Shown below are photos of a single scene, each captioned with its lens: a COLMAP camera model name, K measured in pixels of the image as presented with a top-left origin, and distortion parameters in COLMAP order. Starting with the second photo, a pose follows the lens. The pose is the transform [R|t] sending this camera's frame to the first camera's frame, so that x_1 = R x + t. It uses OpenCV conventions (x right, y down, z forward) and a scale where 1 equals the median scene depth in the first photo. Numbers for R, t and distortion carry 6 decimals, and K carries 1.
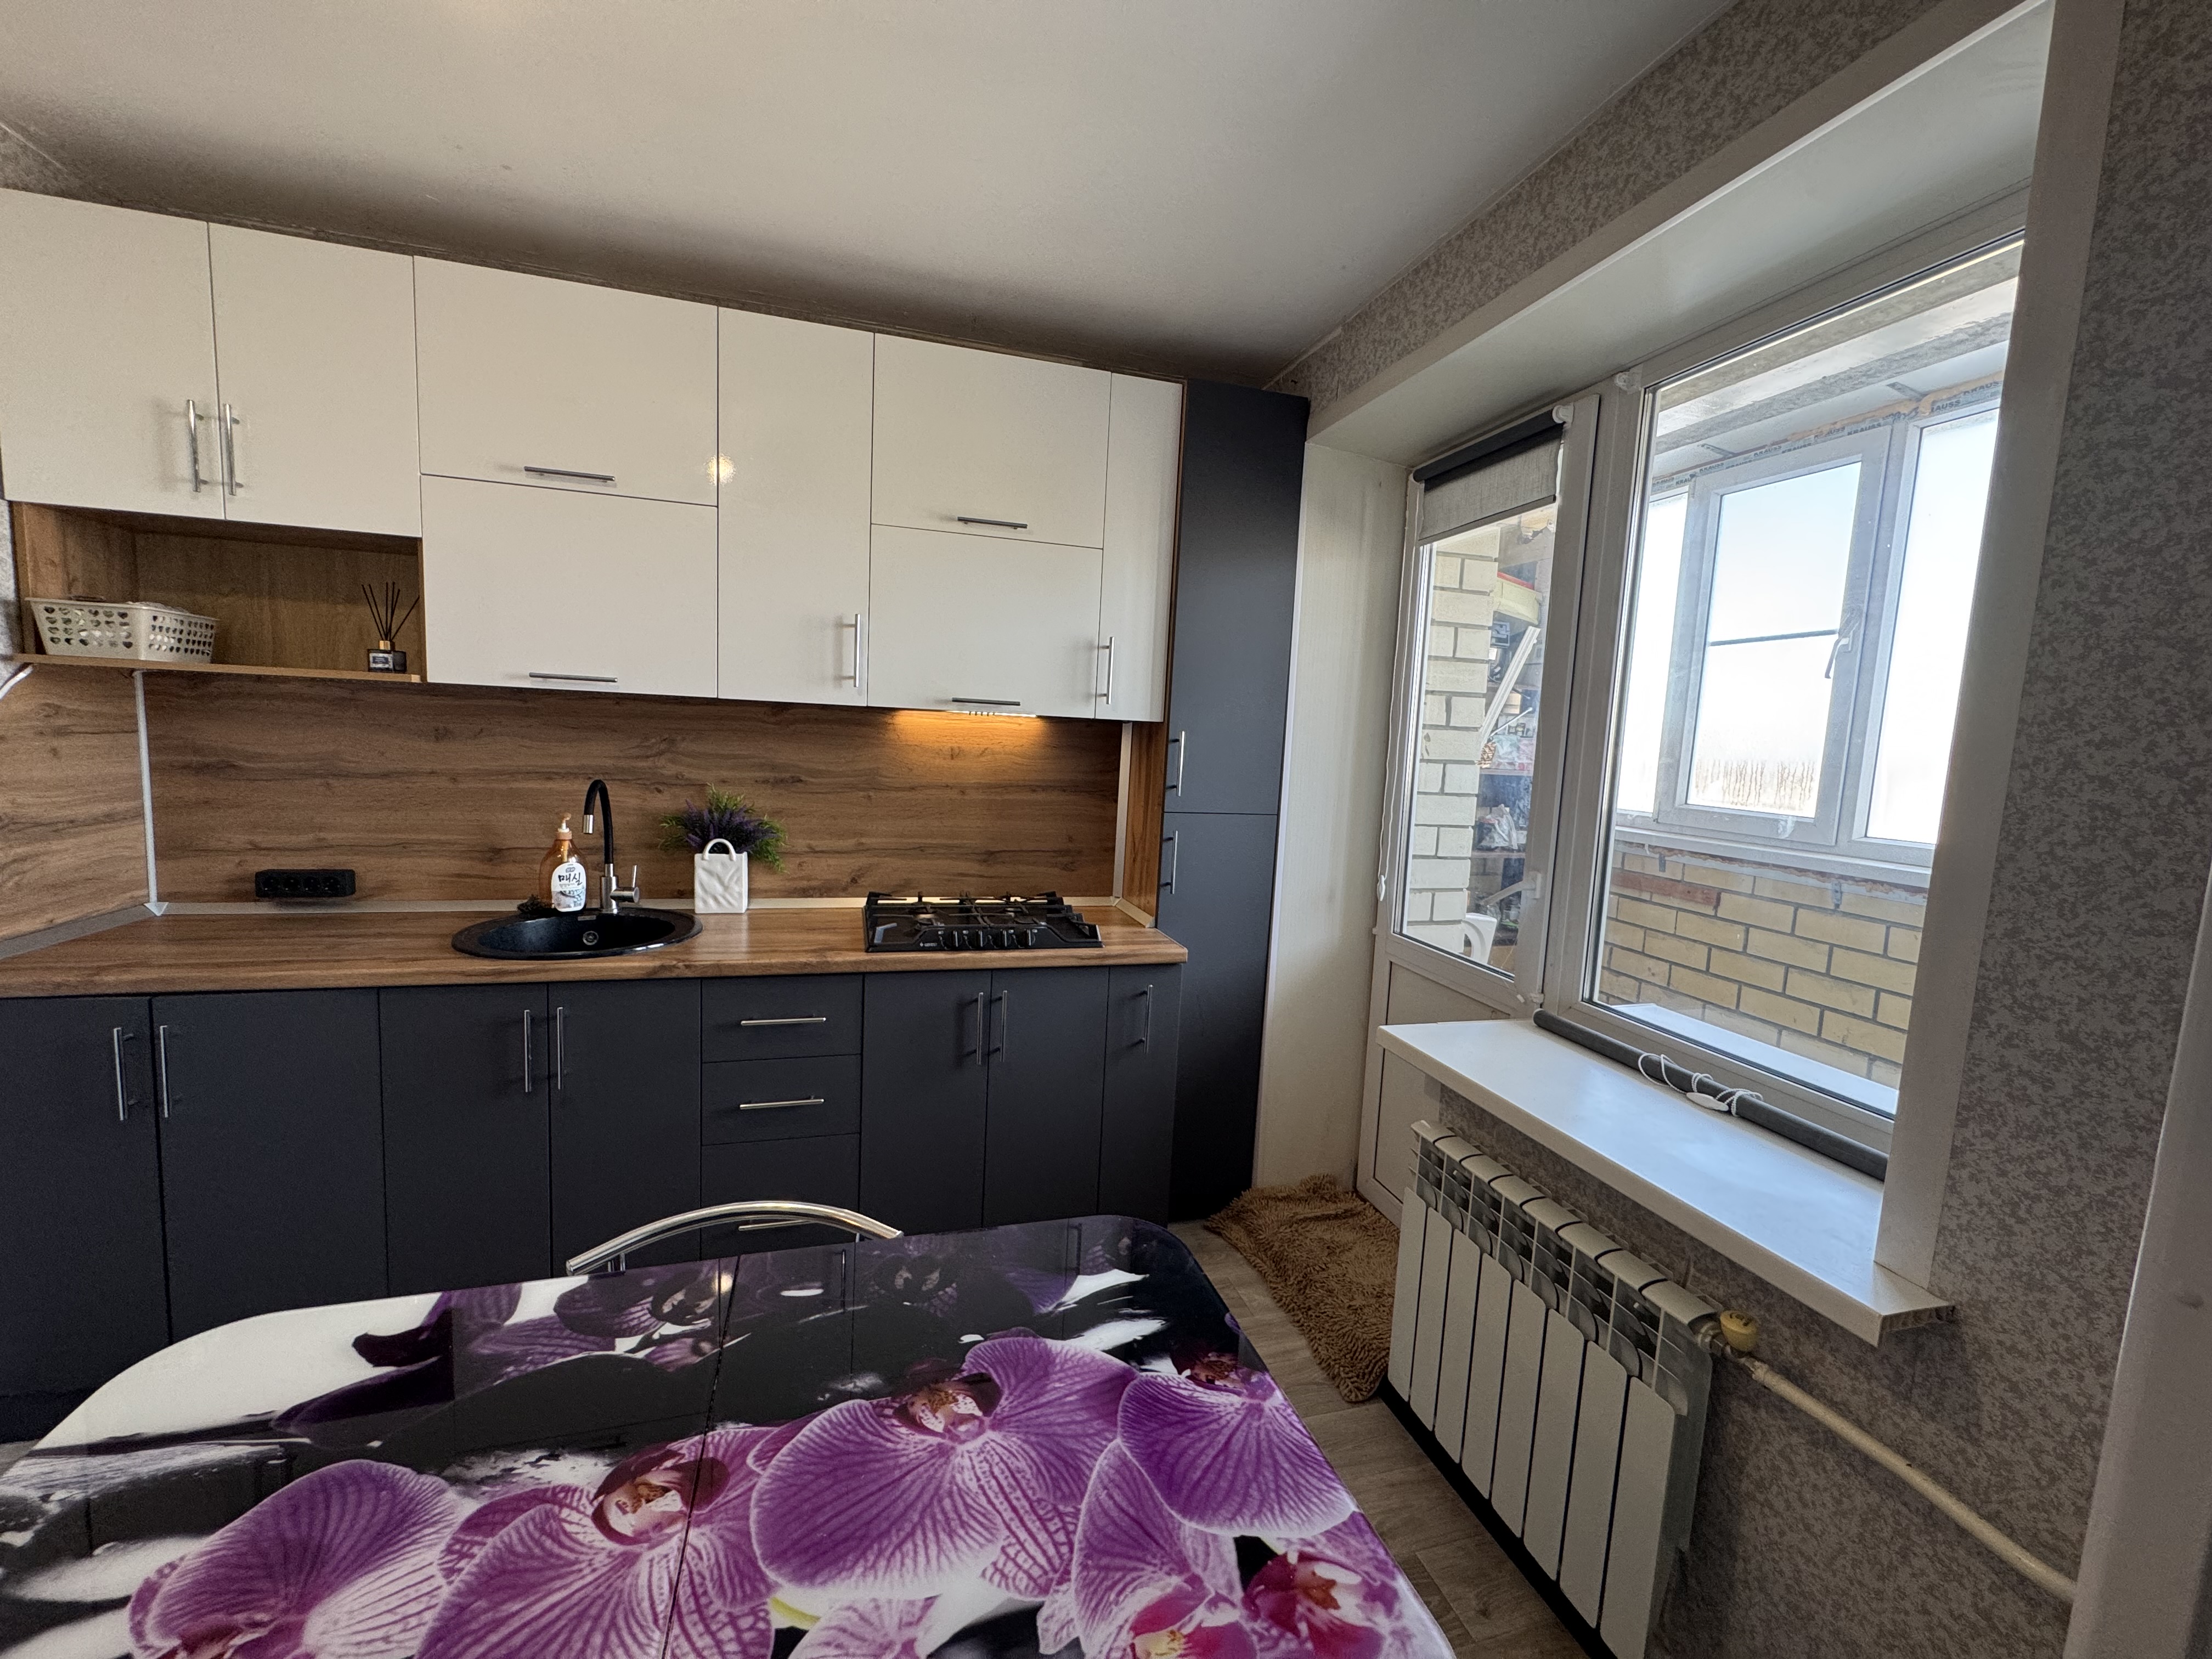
lens RADIAL K [[881.3, 0, 1103.4], [0, 881.3, 828.6], [0, 0, 1]] dist [-0.002434, 0.000479]
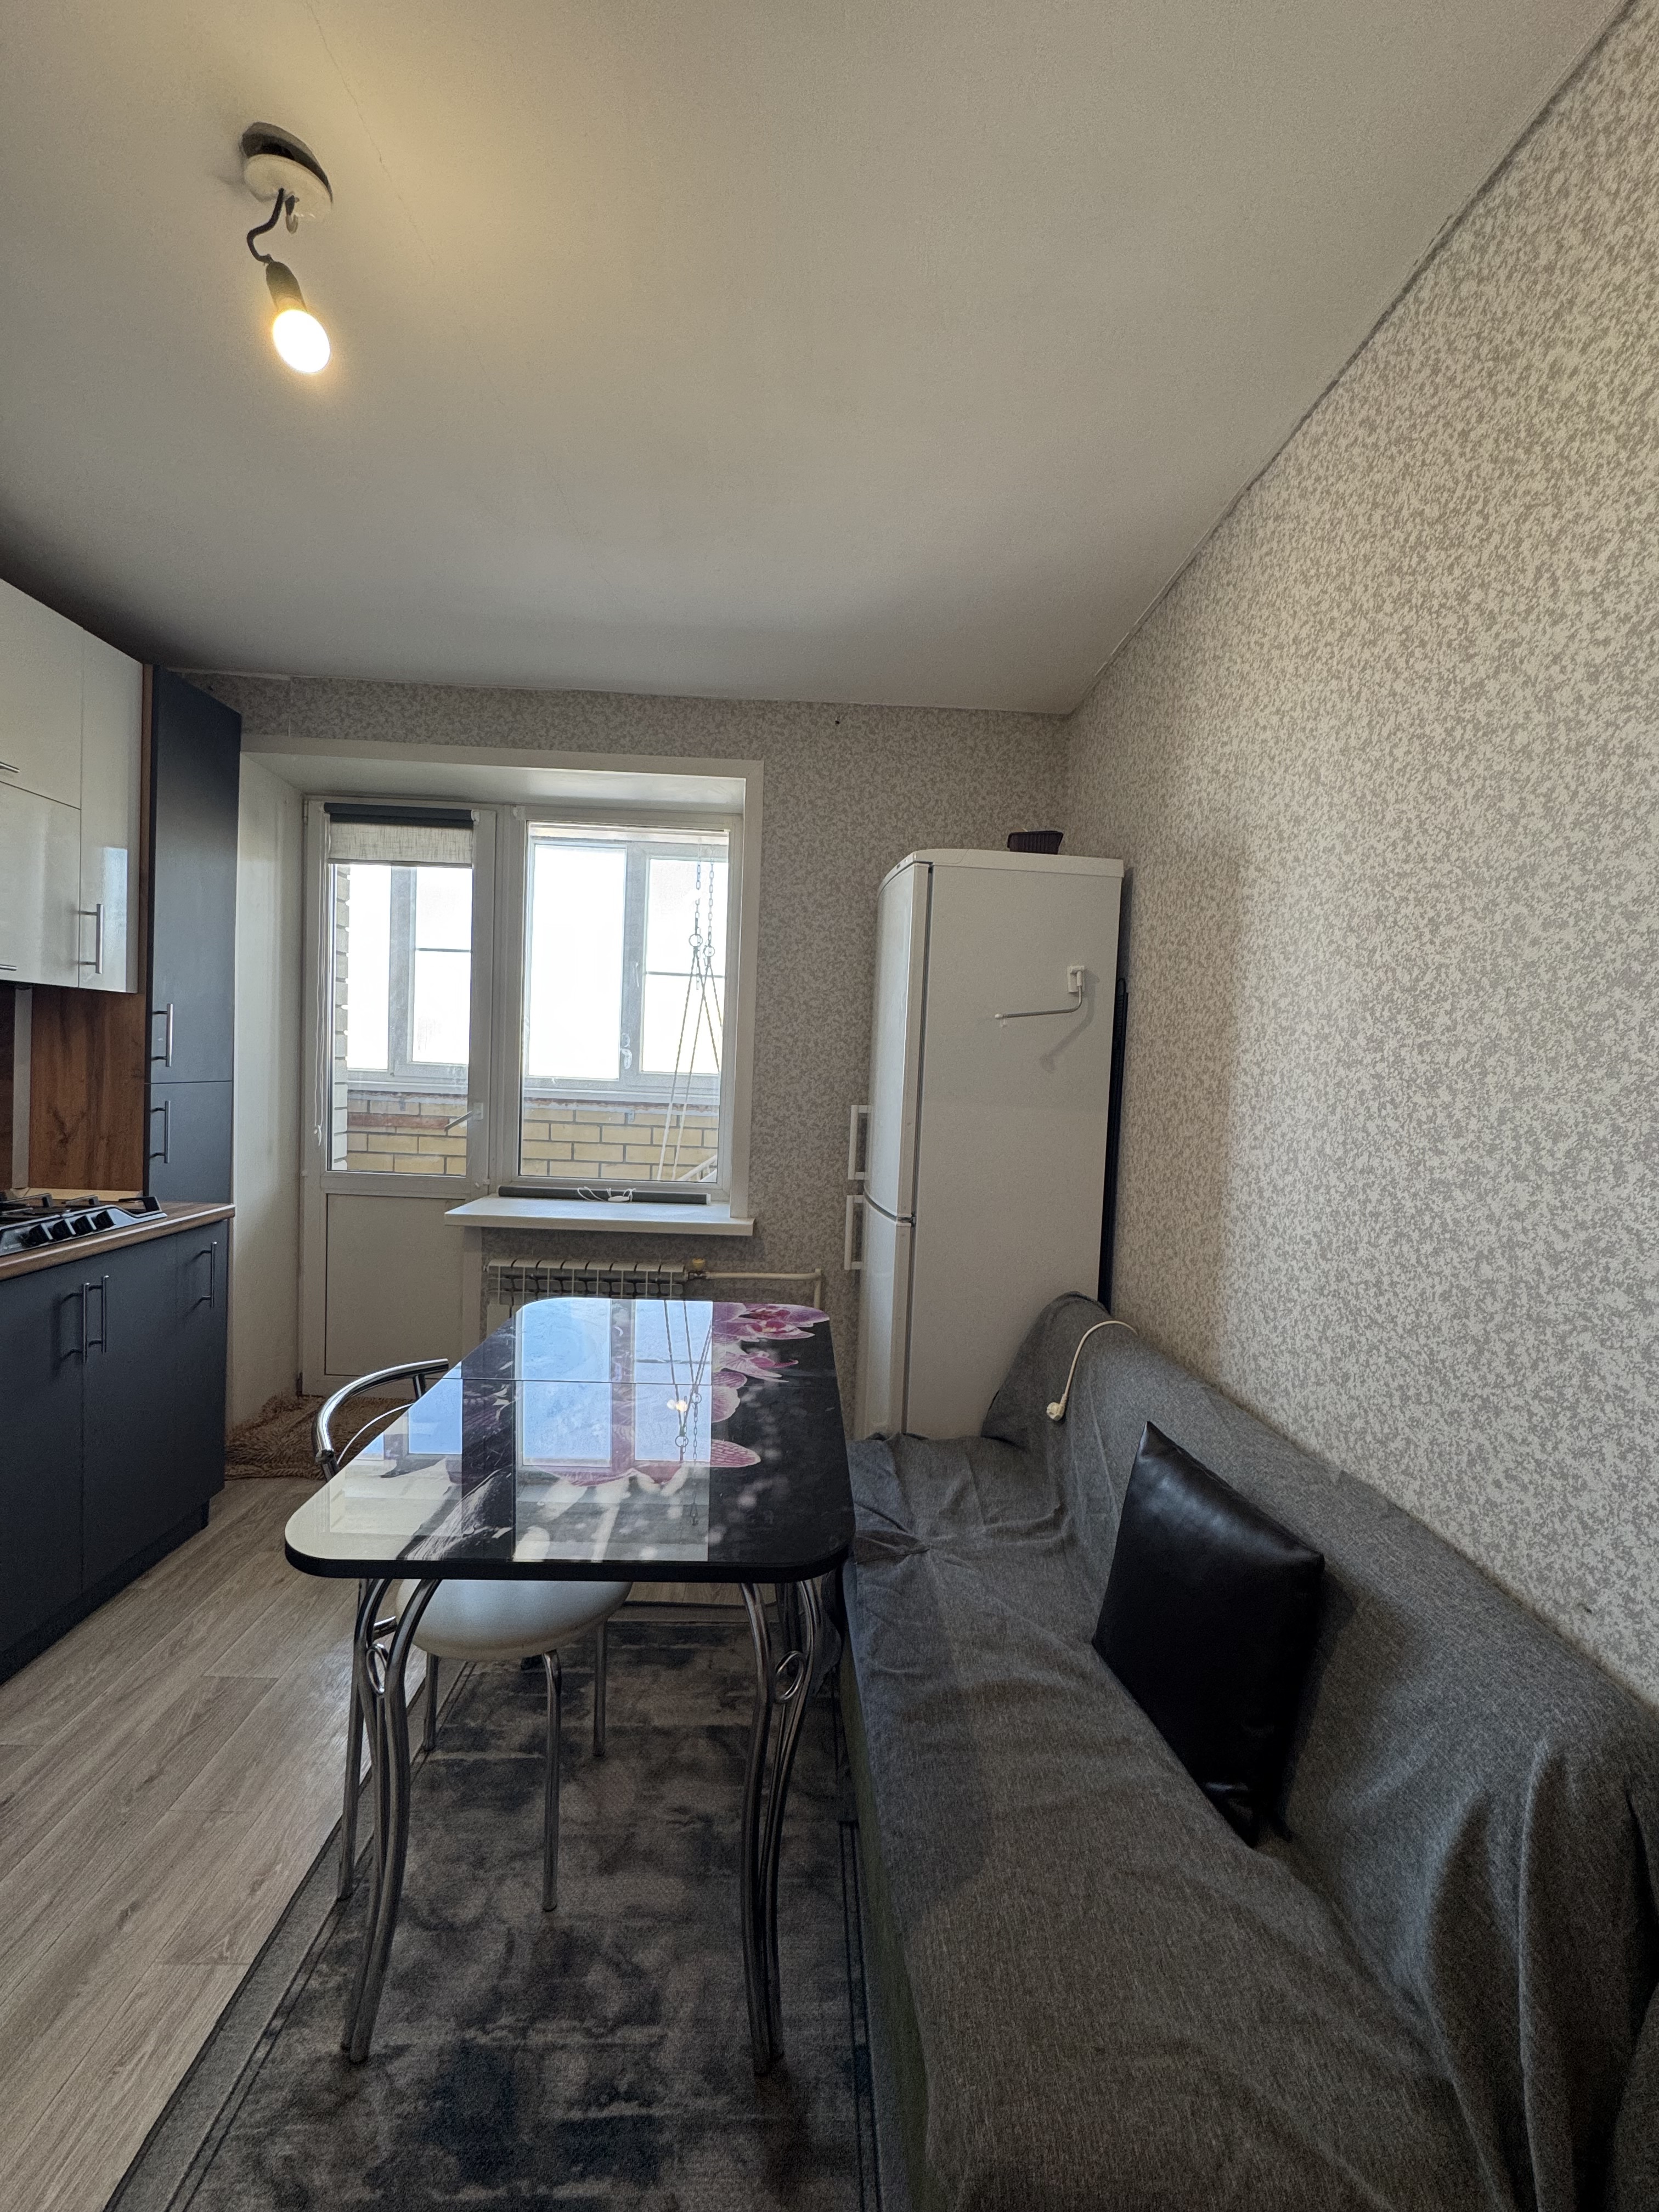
lens RADIAL K [[881.3, 0, 833.4], [0, 881.3, 1103.4], [0, 0, 1]] dist [-0.002434, 0.000479]
pose [[0.246701, -0.081294, 0.965676, -0.858581], [0.072826, 0.995213, 0.065176, -0.005776], [-0.966351, 0.054247, 0.251440, -0.005094]]
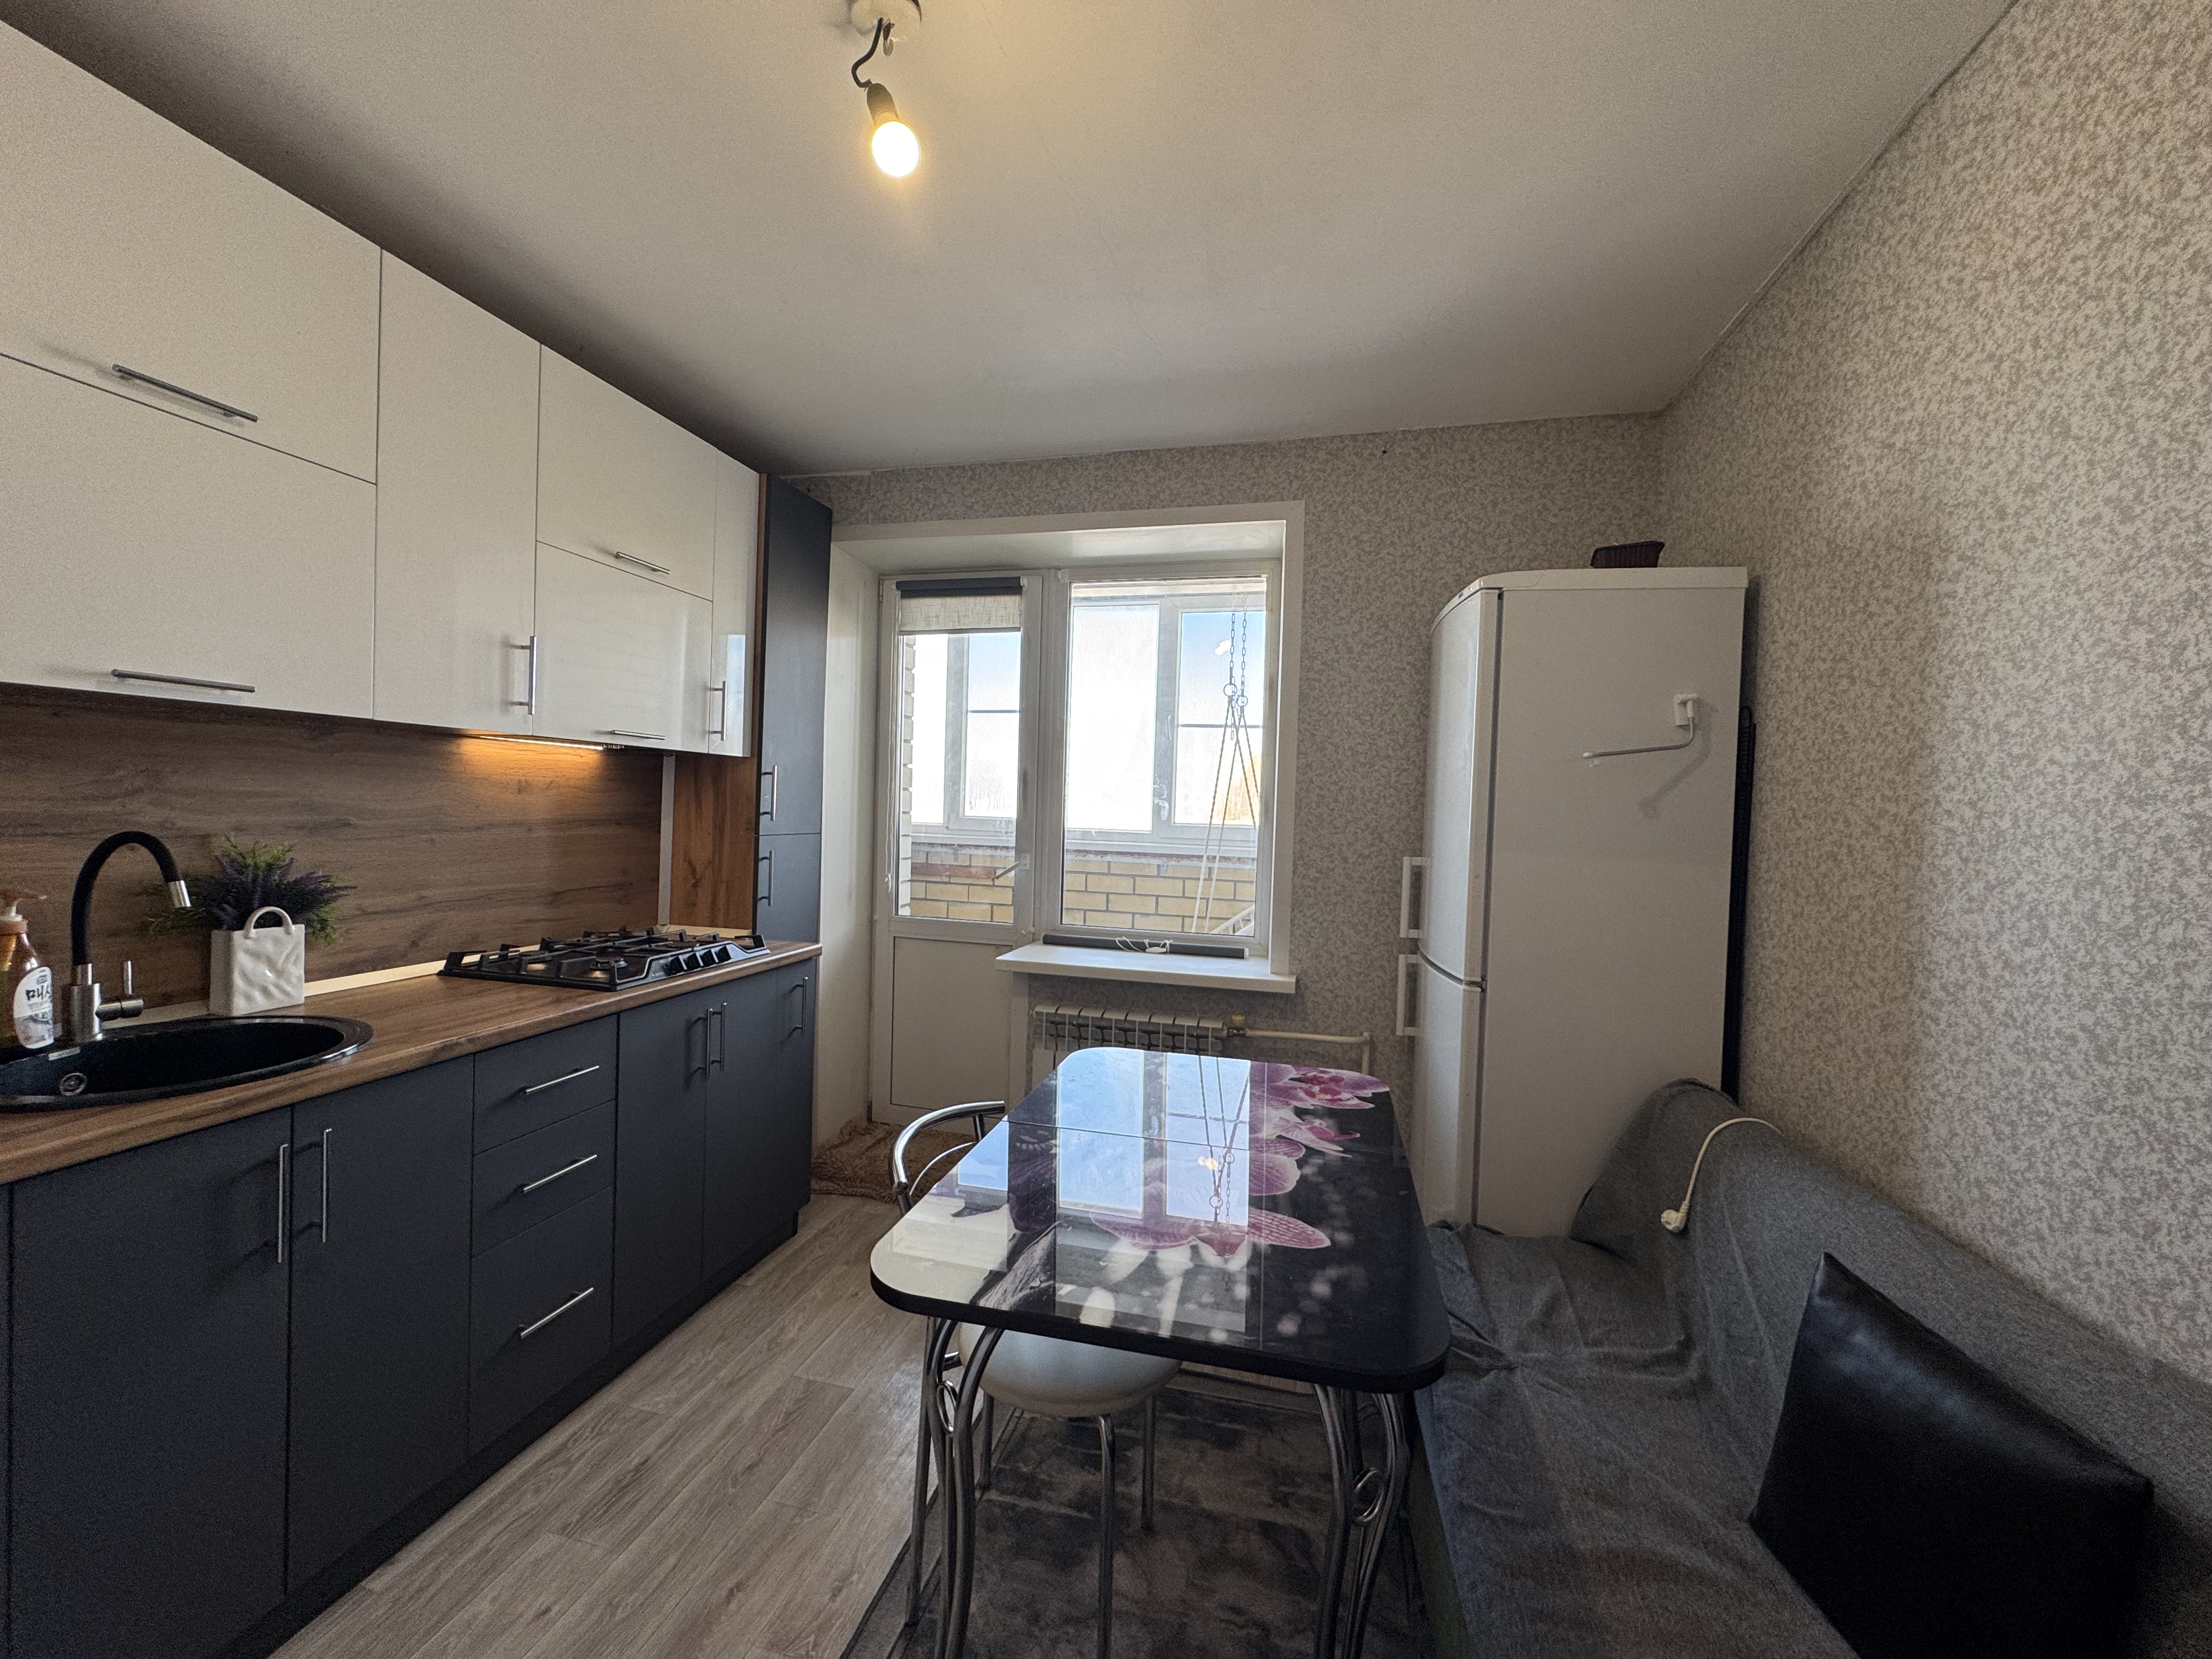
lens RADIAL K [[881.3, 0, 1105.9], [0, 881.3, 827.7], [0, 0, 1]] dist [-0.002434, 0.000479]
pose [[0.503765, -0.051786, 0.862287, -0.837807], [0.084636, 0.996358, 0.010392, -0.003060], [-0.859685, 0.067745, 0.506313, 0.035608]]
